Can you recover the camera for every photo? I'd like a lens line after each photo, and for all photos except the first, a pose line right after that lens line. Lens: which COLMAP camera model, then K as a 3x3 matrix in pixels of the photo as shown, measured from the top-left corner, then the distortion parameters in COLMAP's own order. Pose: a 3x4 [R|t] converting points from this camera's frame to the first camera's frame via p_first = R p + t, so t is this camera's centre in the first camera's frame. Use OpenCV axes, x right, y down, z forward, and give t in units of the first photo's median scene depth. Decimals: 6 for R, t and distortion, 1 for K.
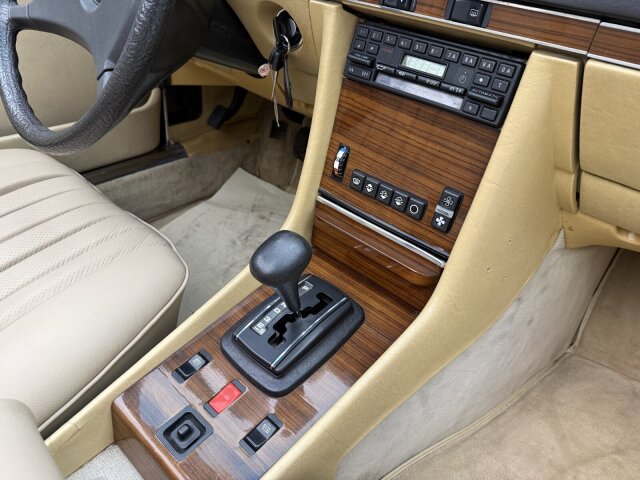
lens RADIAL K [[468.5, 0, 317.2], [0, 468.5, 244.0], [0, 0, 1]] dist [-0.000285, -0.009270]
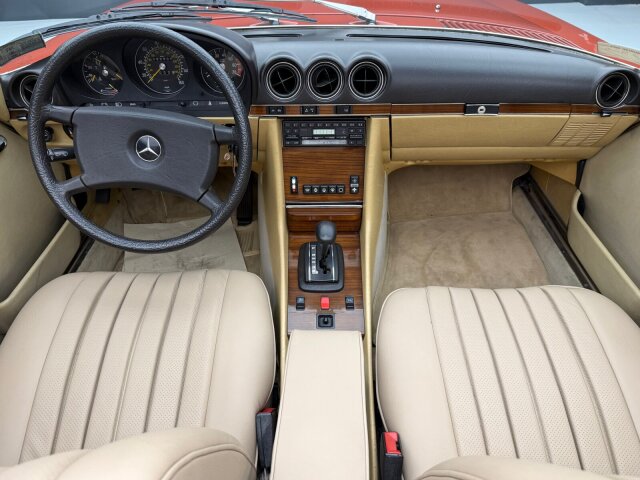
lens RADIAL K [[468.5, 0, 317.2], [0, 468.5, 244.0], [0, 0, 1]] dist [-0.000285, -0.009270]
pose [[0.740494, -0.483316, 0.466984, -0.999530], [0.448136, 0.872918, 0.192841, -0.319106], [-0.500842, 0.066475, 0.862982, -0.808259]]
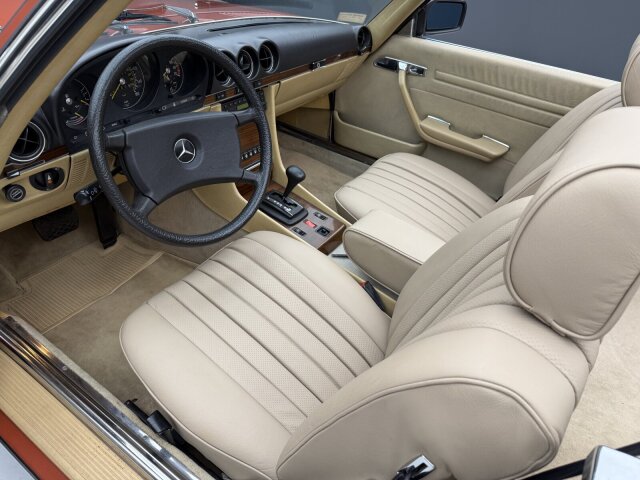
lens RADIAL K [[456.0, 0, 321.9], [0, 456.0, 242.9], [0, 0, 1]] dist [0.004710, -0.005855]
pose [[-0.131304, -0.665832, 0.734457, -2.186596], [0.502484, 0.593946, 0.628282, -1.250574], [-0.854558, 0.451549, 0.256582, 0.222626]]
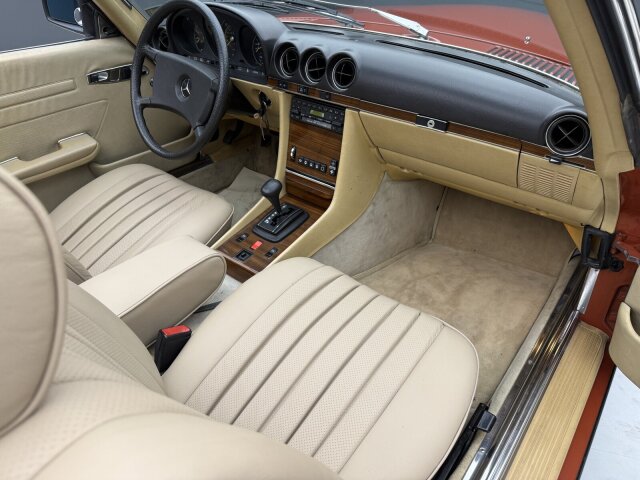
lens RADIAL K [[456.0, 0, 321.9], [0, 456.0, 242.9], [0, 0, 1]] dist [0.004710, -0.005855]
pose [[0.994470, -0.104074, 0.014063, 0.124431], [0.104133, 0.994557, -0.003581, 0.324489], [-0.013614, 0.005026, 0.999895, -1.417664]]
